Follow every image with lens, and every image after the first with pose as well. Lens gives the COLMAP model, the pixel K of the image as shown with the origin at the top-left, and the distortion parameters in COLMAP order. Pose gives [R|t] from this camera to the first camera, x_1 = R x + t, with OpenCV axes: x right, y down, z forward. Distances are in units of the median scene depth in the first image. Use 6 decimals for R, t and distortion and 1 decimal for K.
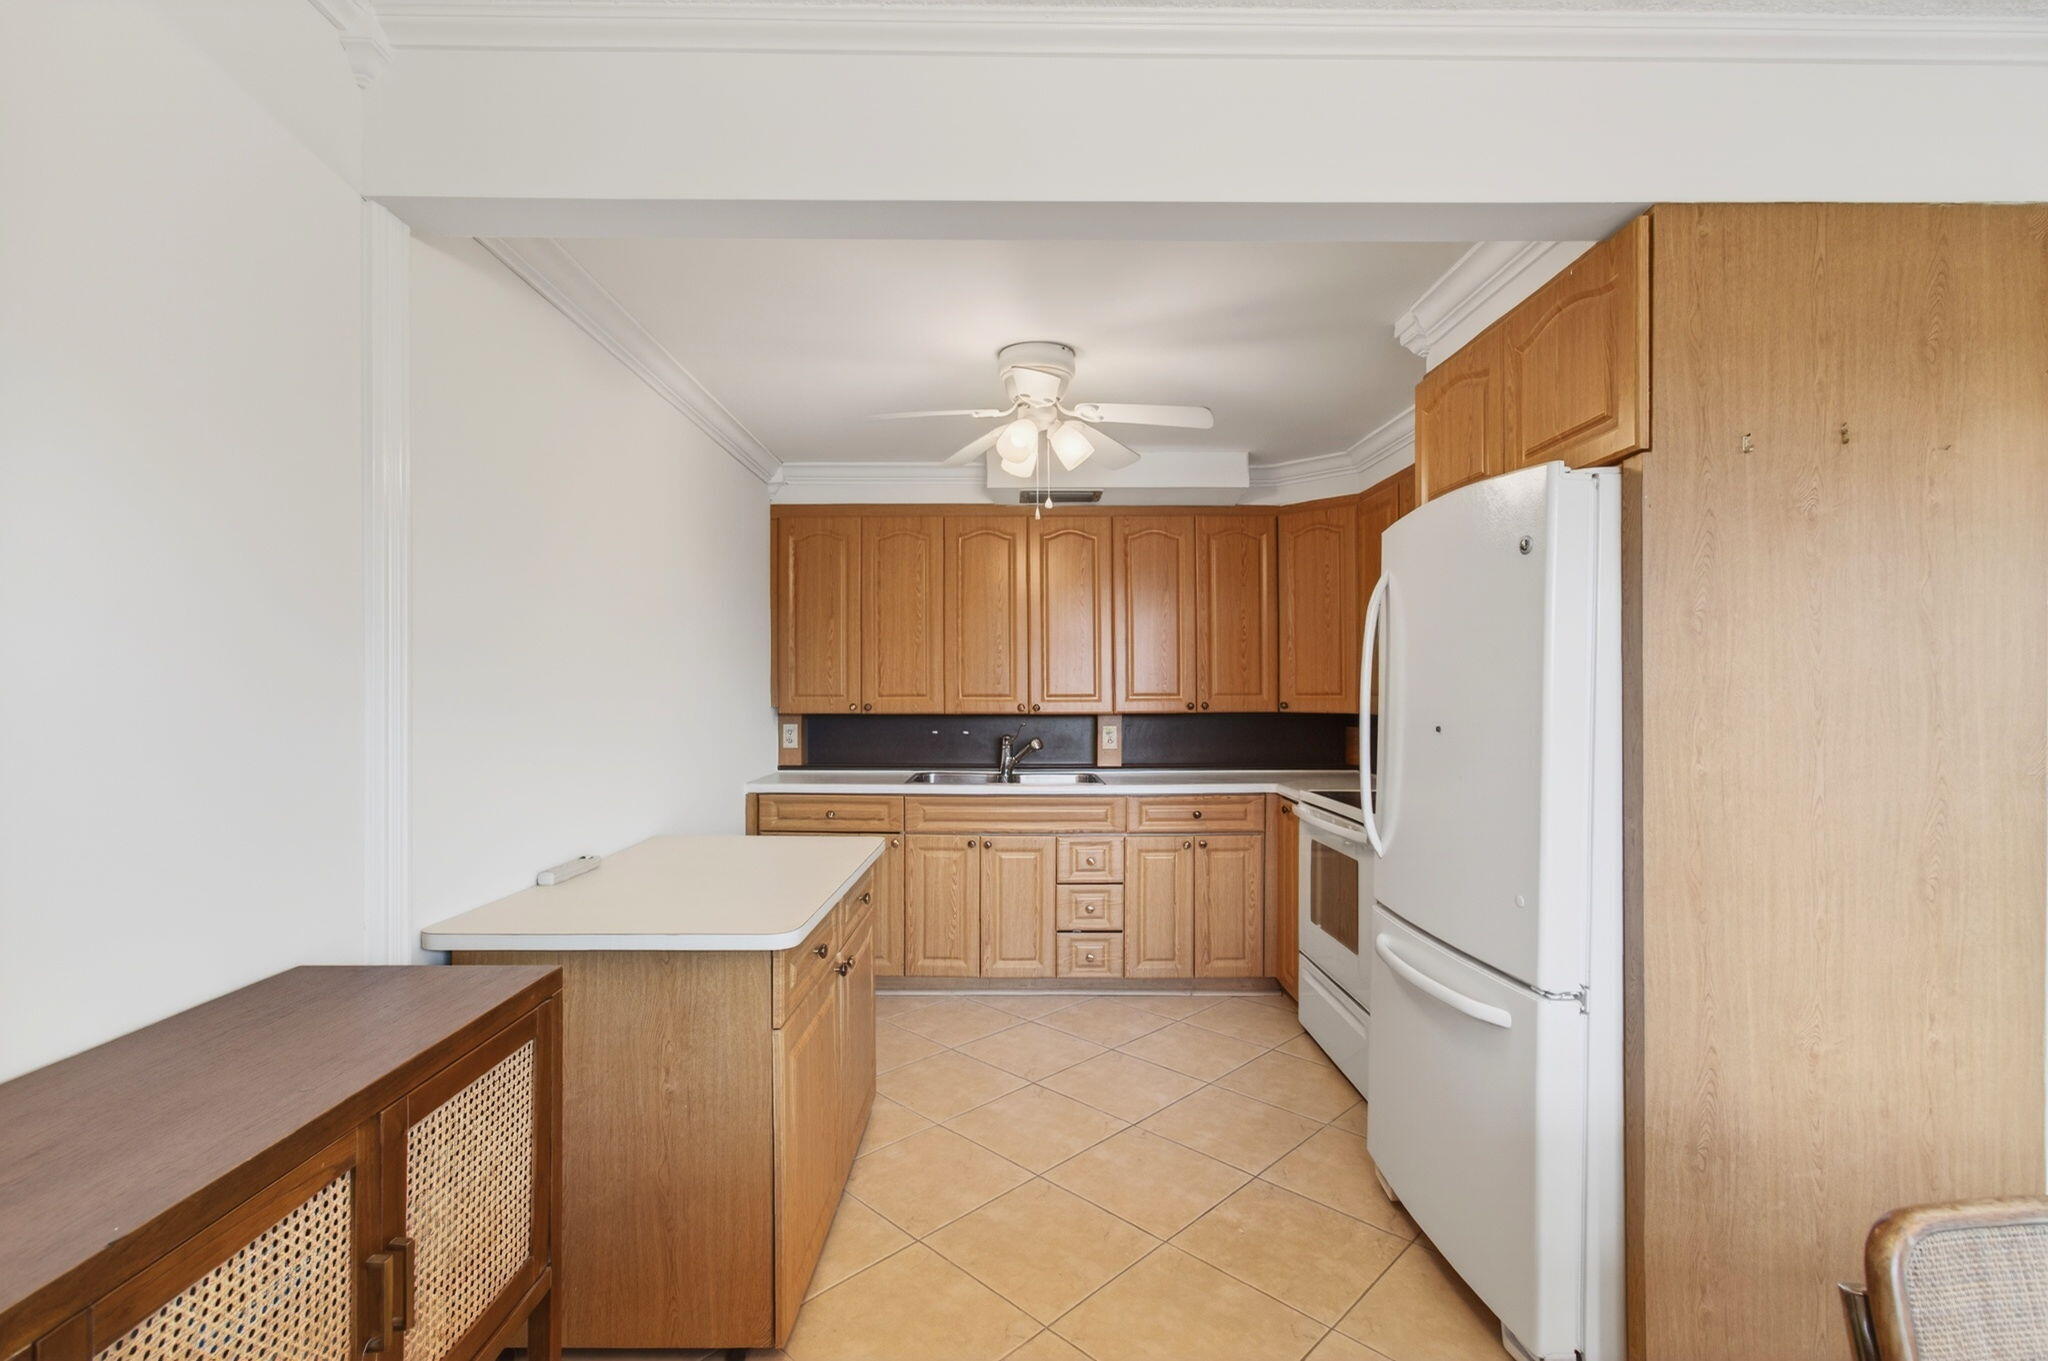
lens RADIAL K [[912.8, 0, 1020.5], [0, 912.8, 698.9], [0, 0, 1]] dist [-0.052932, 0.032287]
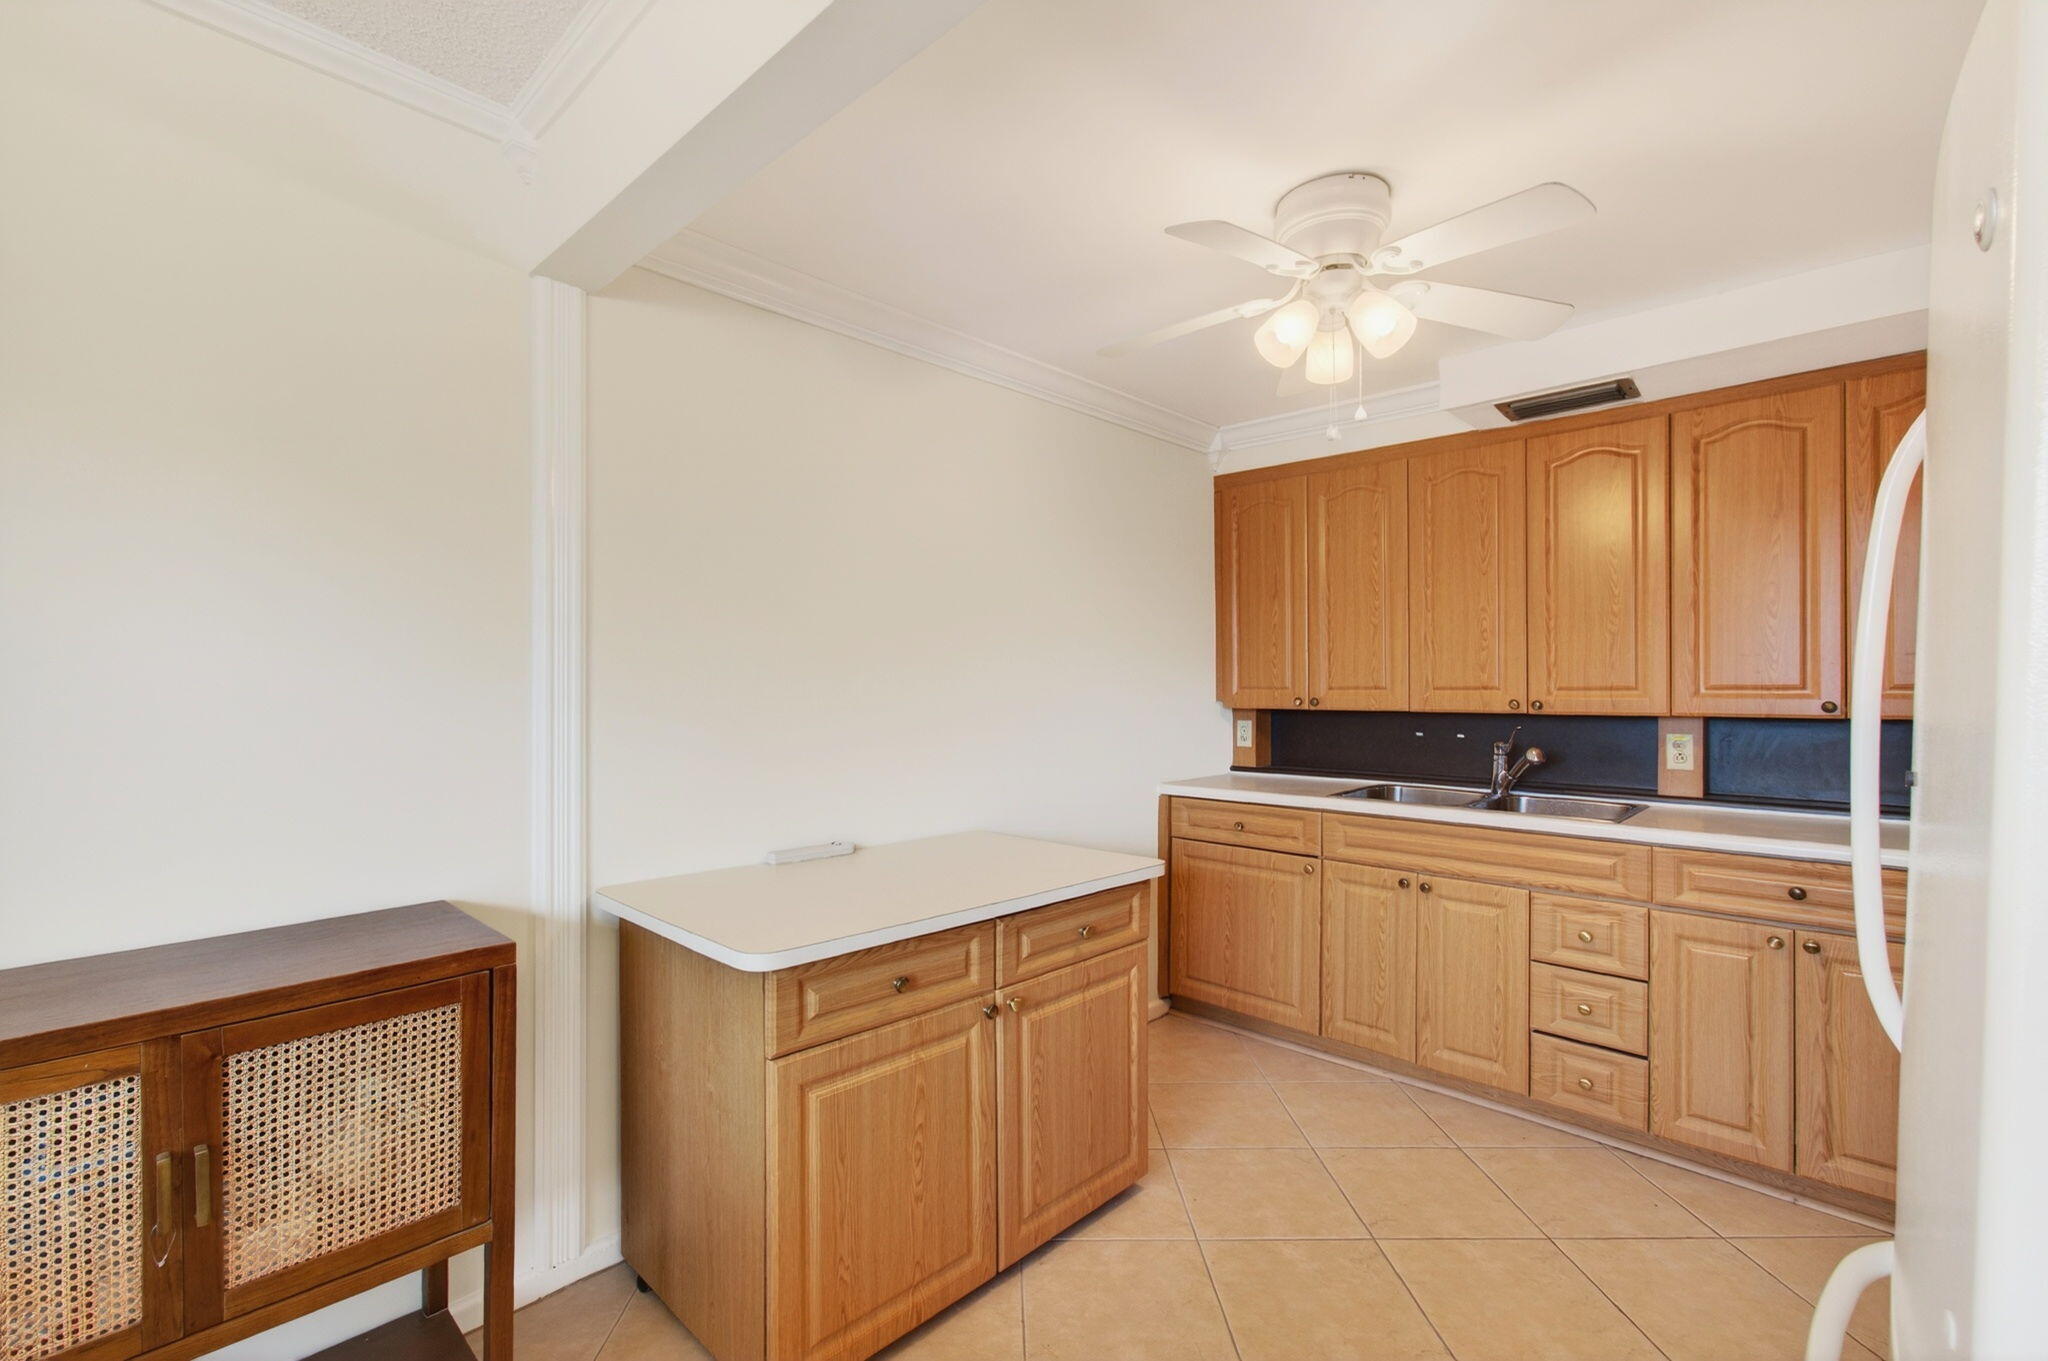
lens RADIAL K [[896.5, 0, 1013.5], [0, 896.5, 696.4], [0, 0, 1]] dist [-0.003852, 0.000395]
pose [[0.709082, 0.005906, -0.705102, 0.239383], [-0.001710, 0.999976, 0.006657, -0.001484], [0.705124, -0.003514, 0.709075, 0.241507]]
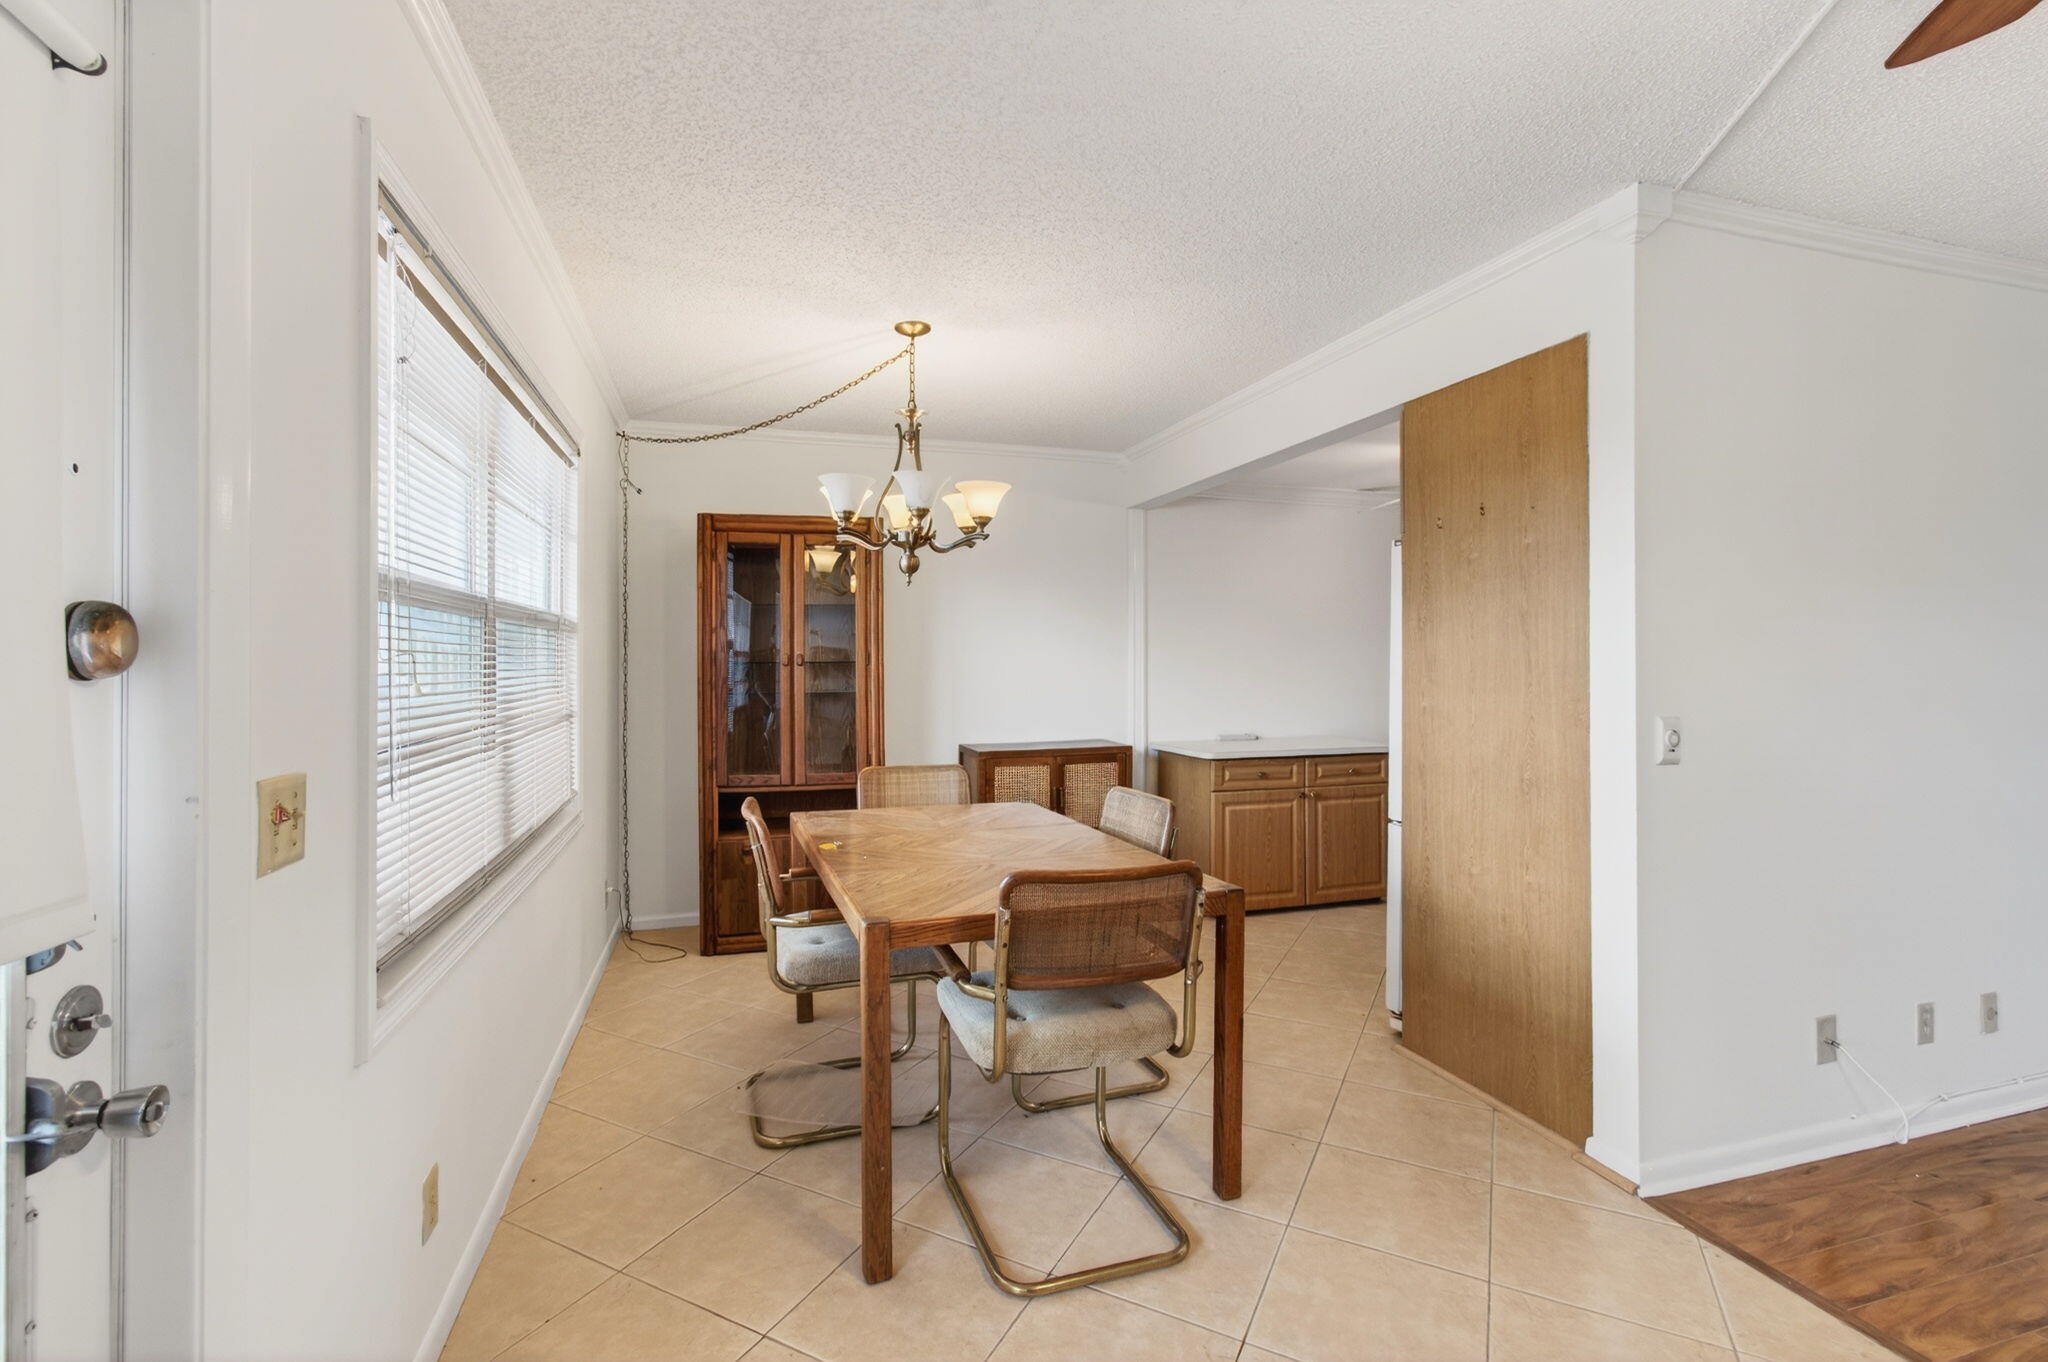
lens RADIAL K [[914.6, 0, 1016.2], [0, 914.6, 657.7], [0, 0, 1]] dist [0.002064, -0.001041]
pose [[0.287018, -0.003679, -0.957918, 0.948810], [-0.005066, 0.999973, -0.005359, -0.000681], [0.957912, 0.006391, 0.286992, -0.138320]]
